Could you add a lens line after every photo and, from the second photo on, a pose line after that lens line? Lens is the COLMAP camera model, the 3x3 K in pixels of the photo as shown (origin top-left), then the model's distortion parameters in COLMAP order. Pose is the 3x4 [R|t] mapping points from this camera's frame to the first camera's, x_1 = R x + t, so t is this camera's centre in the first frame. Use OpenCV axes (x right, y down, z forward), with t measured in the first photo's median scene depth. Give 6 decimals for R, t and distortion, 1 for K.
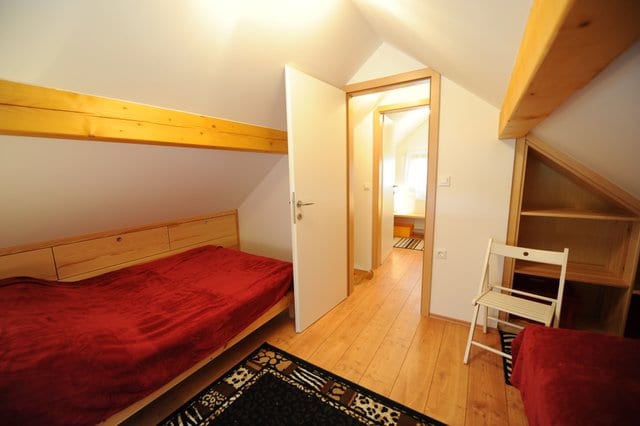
lens RADIAL K [[261.2, 0, 320.0], [0, 261.2, 213.0], [0, 0, 1]] dist [-0.000925, -0.000020]
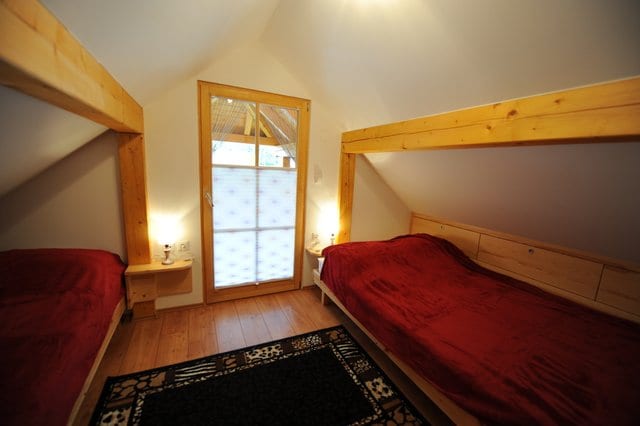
lens RADIAL K [[261.2, 0, 320.0], [0, 261.2, 213.0], [0, 0, 1]] dist [-0.000925, -0.000020]
pose [[-0.535093, 0.137910, -0.833460, 0.521671], [-0.166396, 0.950053, 0.264031, -0.203133], [0.828244, 0.279966, -0.485419, 1.100621]]
